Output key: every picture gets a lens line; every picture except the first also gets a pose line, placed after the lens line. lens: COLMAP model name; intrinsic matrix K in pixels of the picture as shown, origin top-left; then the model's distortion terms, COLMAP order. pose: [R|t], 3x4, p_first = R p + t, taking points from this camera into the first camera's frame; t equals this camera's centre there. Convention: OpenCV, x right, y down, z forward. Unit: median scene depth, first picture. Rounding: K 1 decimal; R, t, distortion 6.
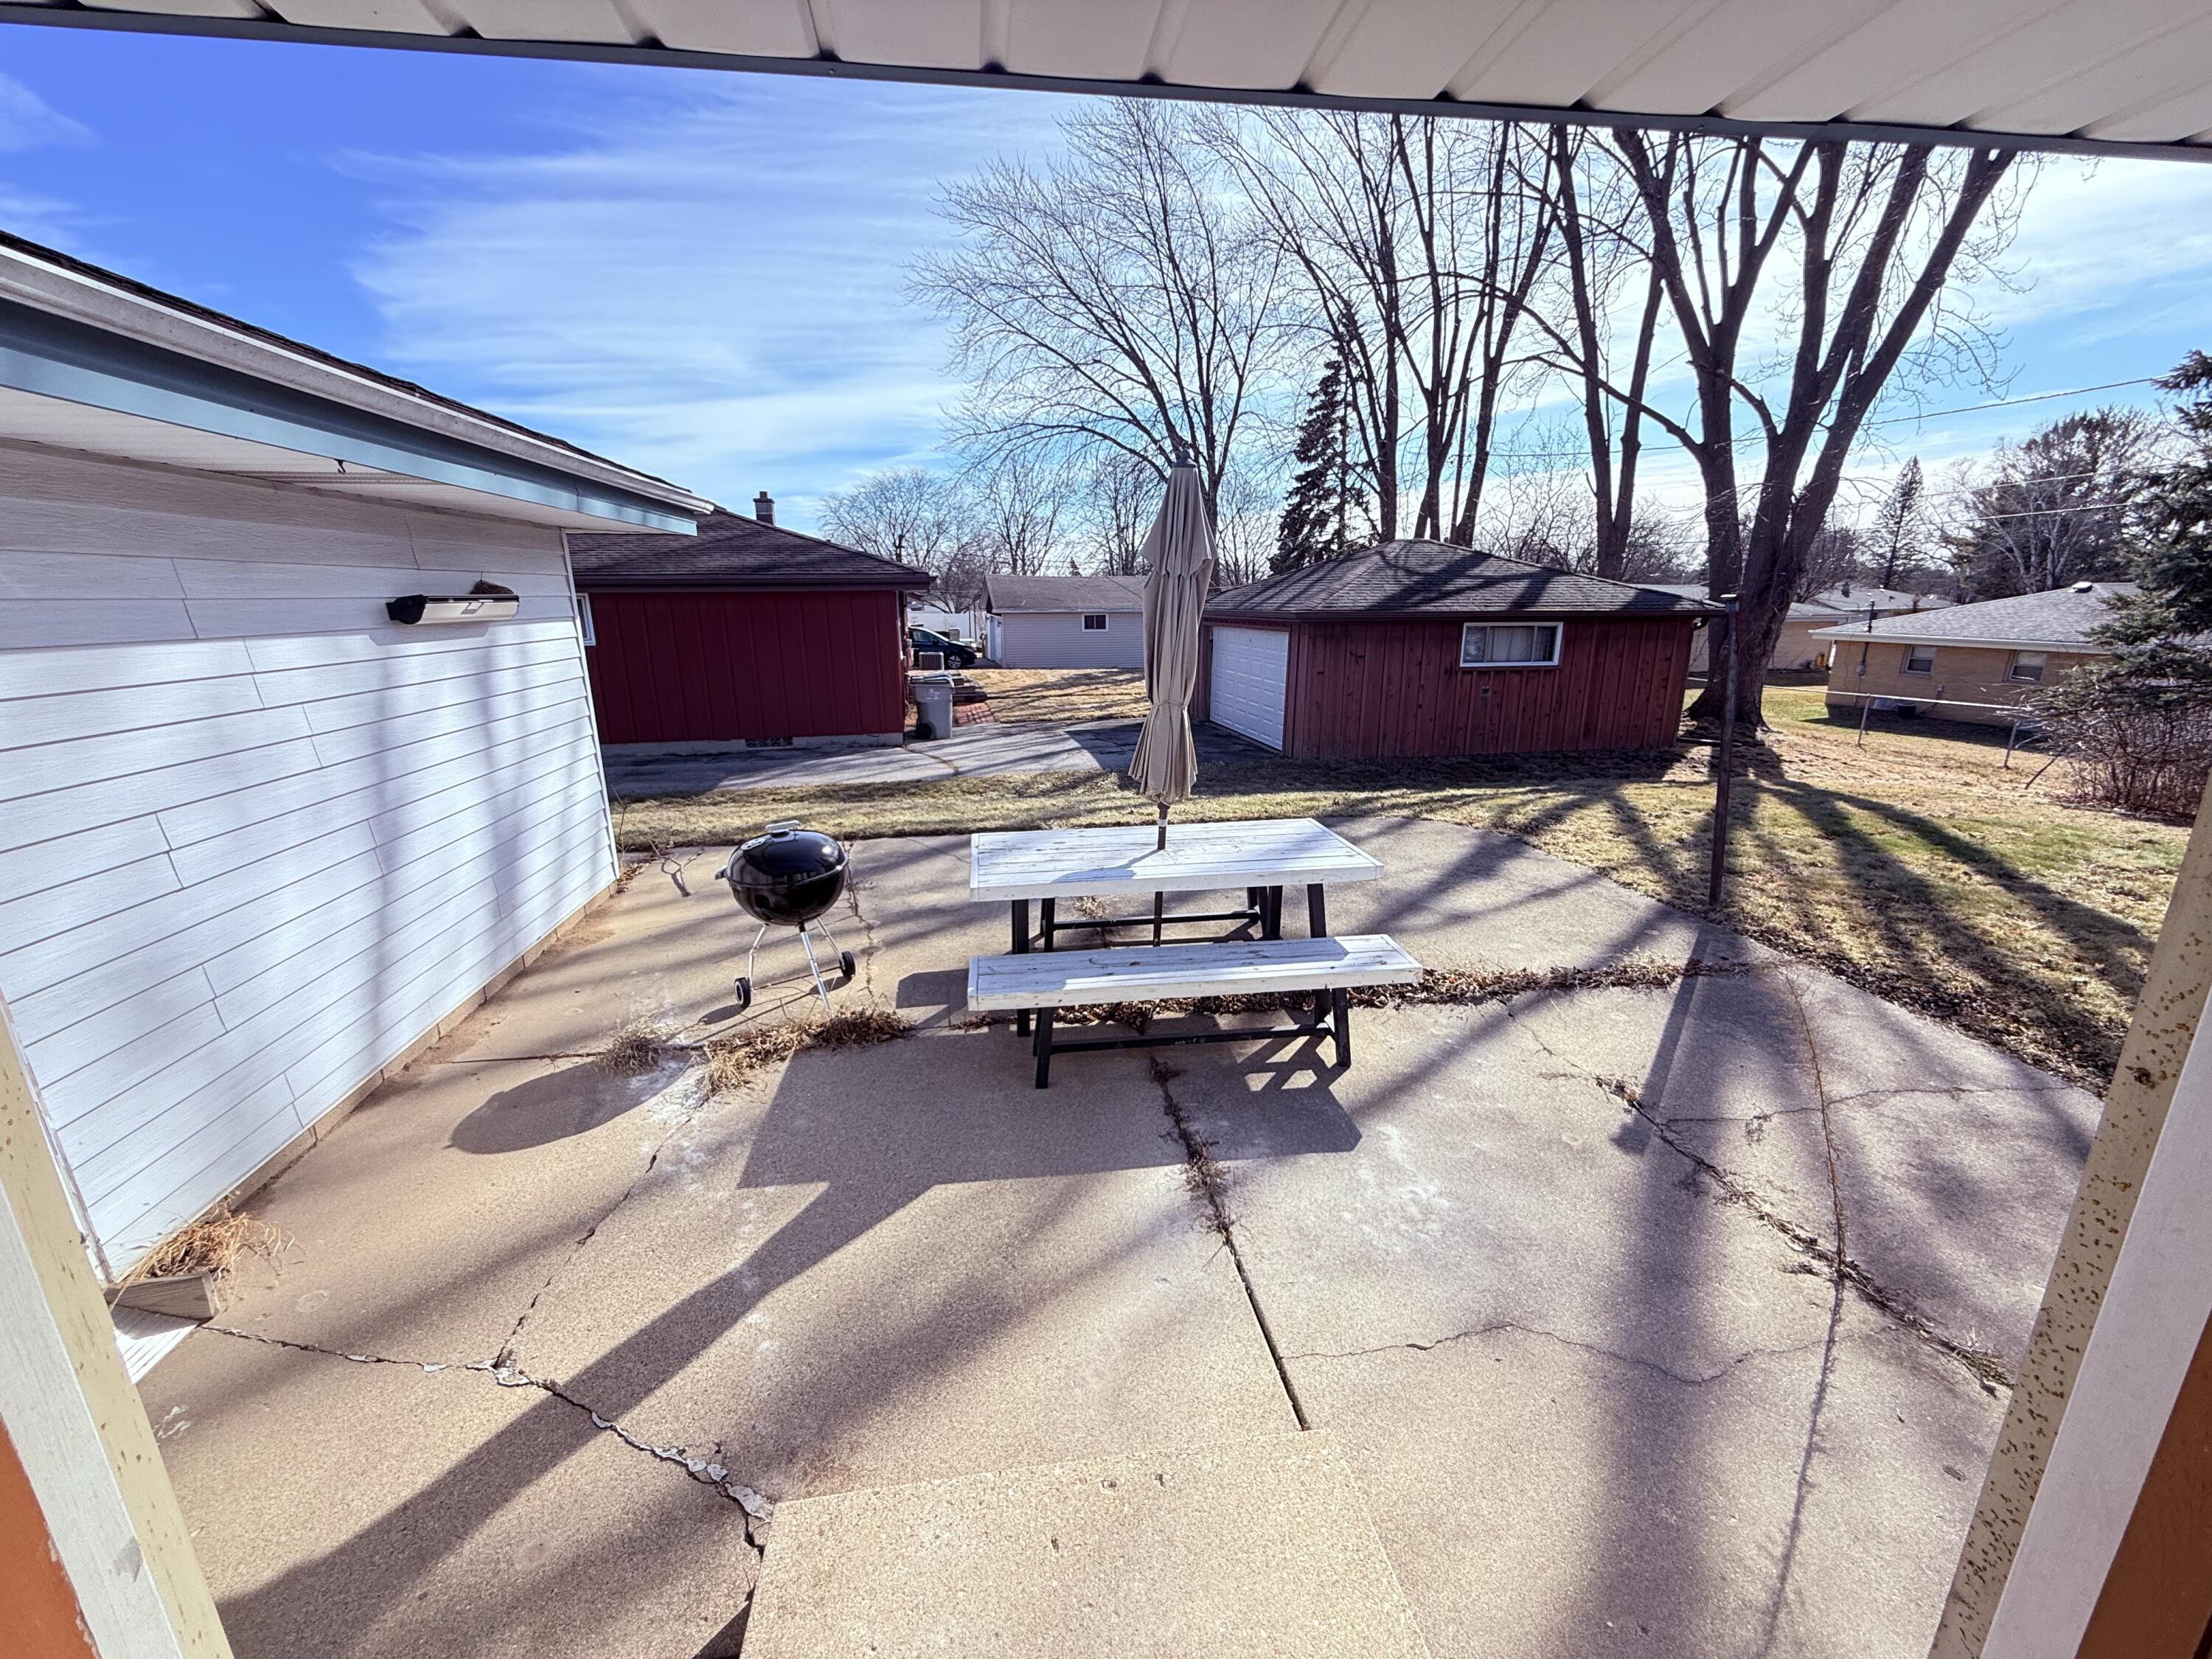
lens RADIAL K [[890.6, 0, 1104.2], [0, 890.6, 834.3], [0, 0, 1]] dist [0.001909, 0.000009]
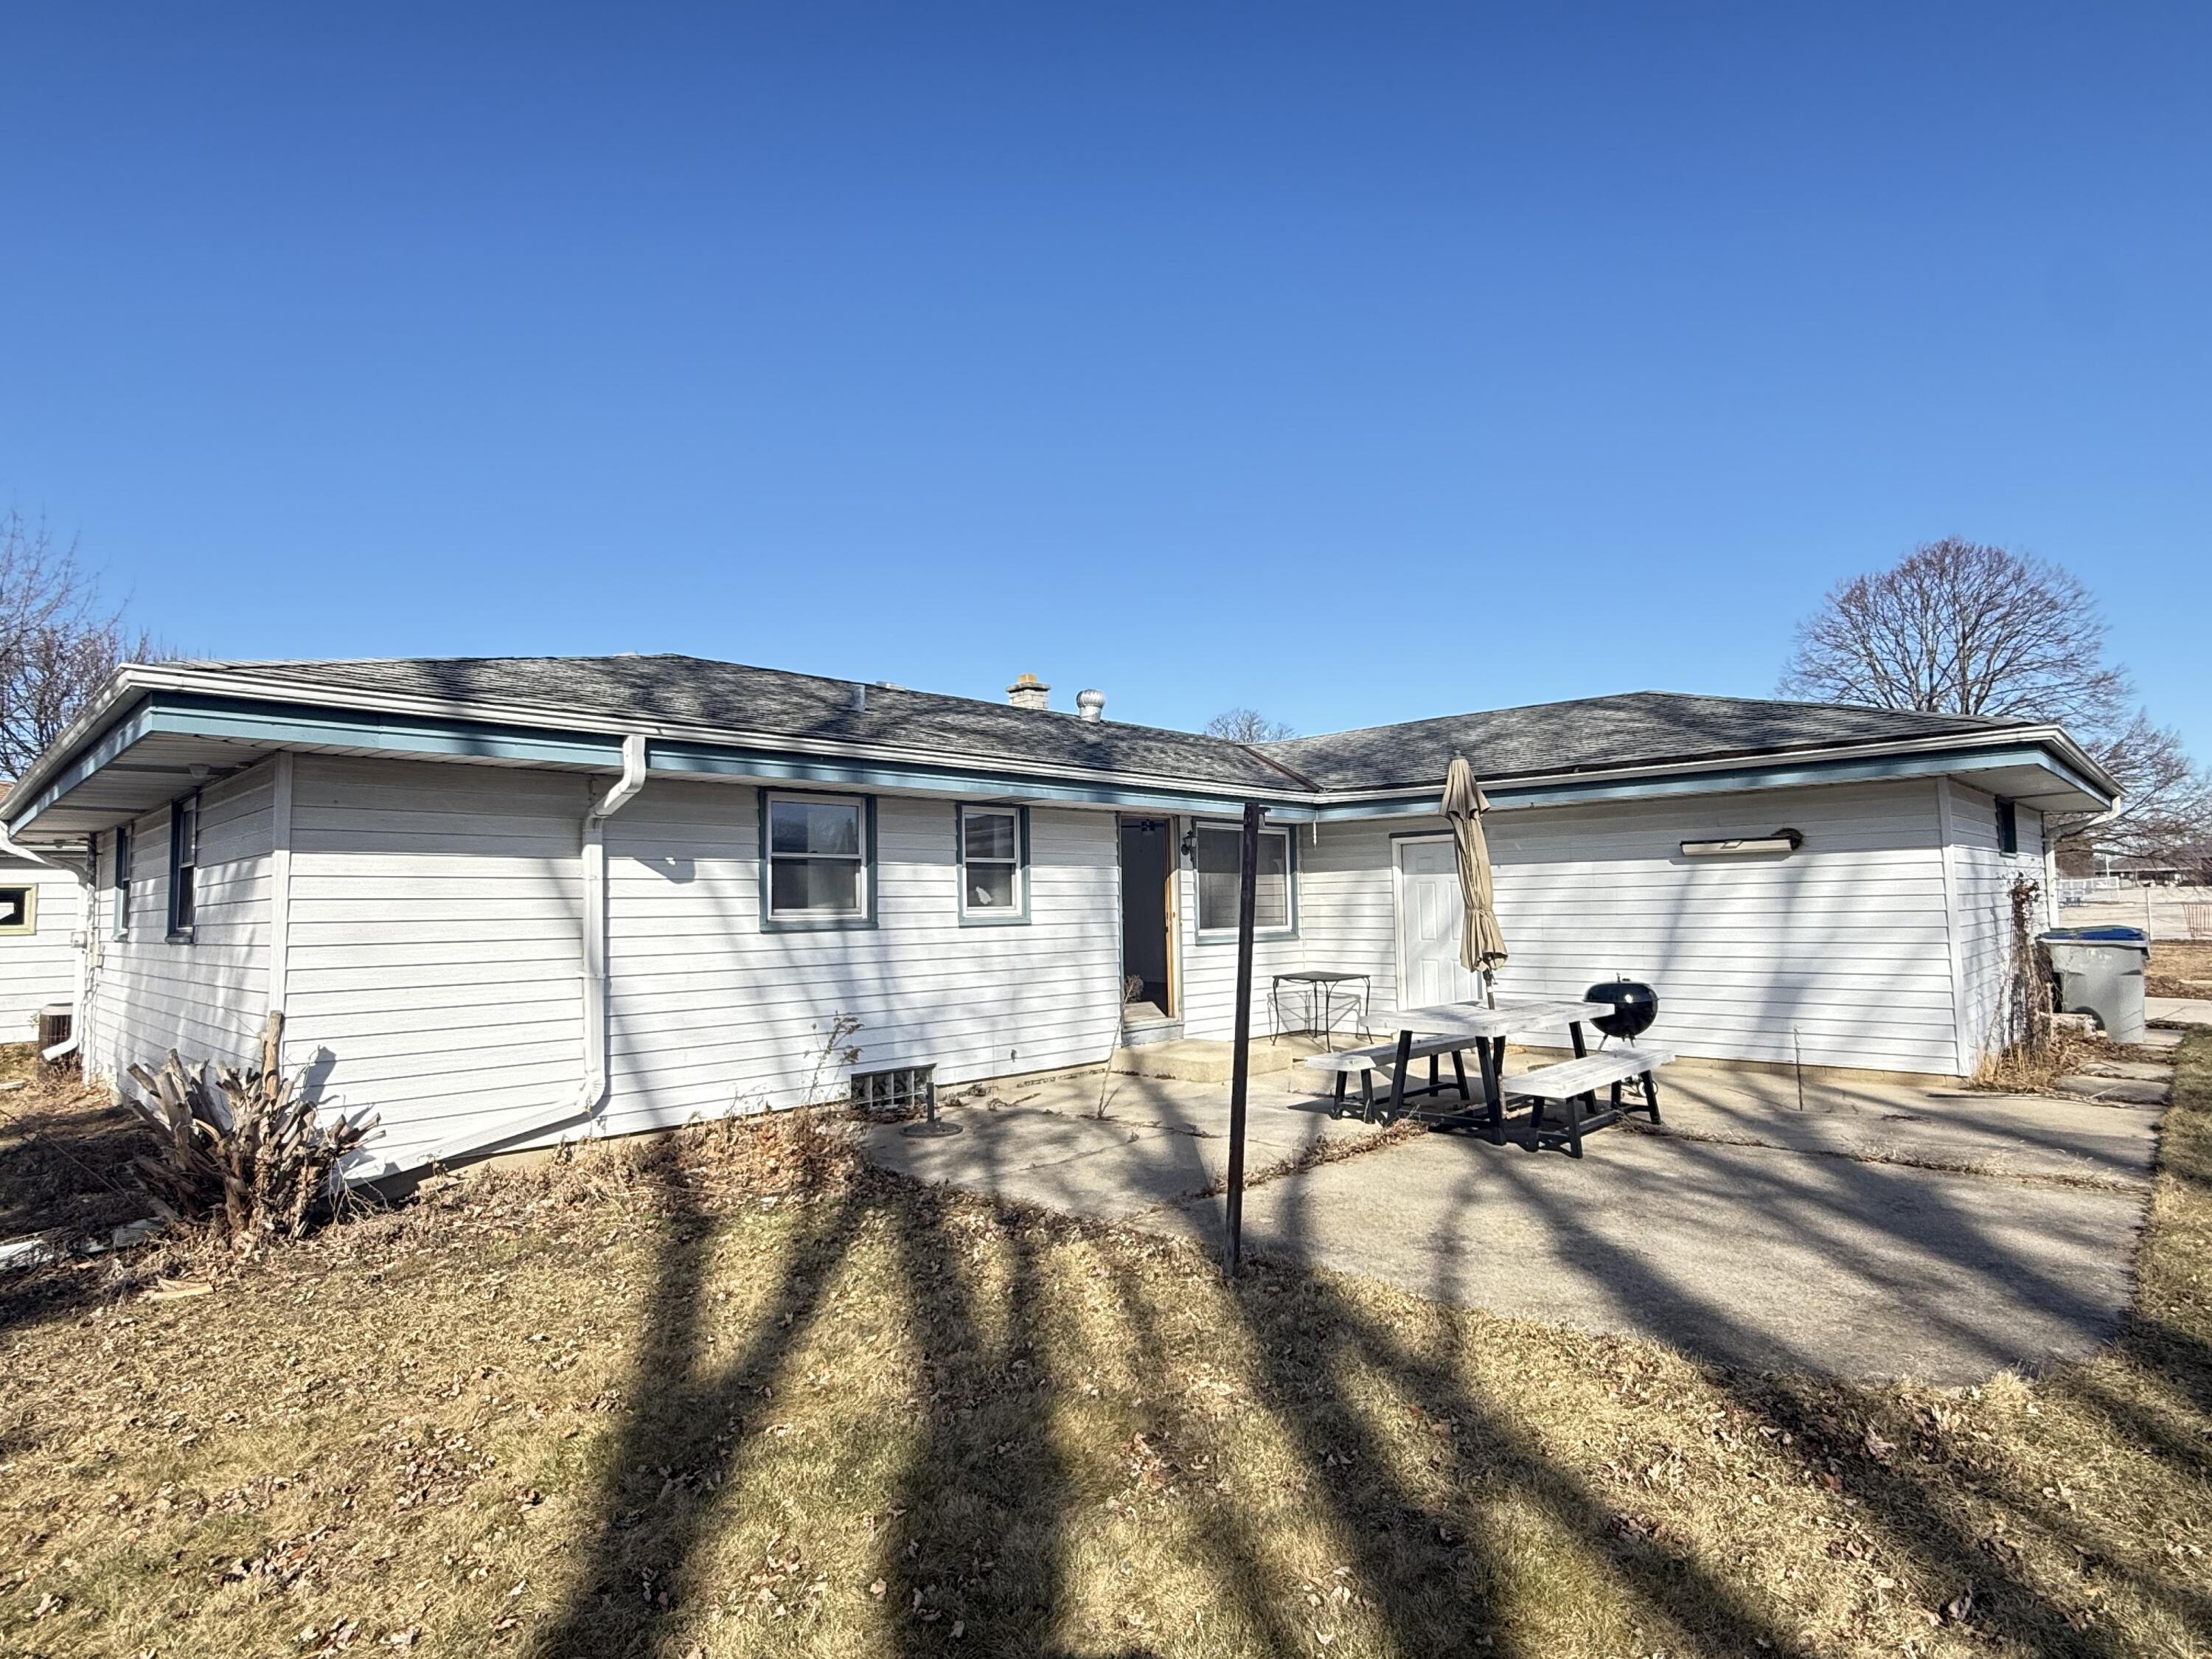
lens RADIAL K [[1166.3, 0, 1109.2], [0, 1166.3, 830.3], [0, 0, 1]] dist [-0.000151, -0.000008]
pose [[-0.794671, -0.019723, -0.606719, 1.816541], [-0.138358, 0.979050, 0.149392, -0.481247], [0.591062, 0.202662, -0.780752, 2.177436]]
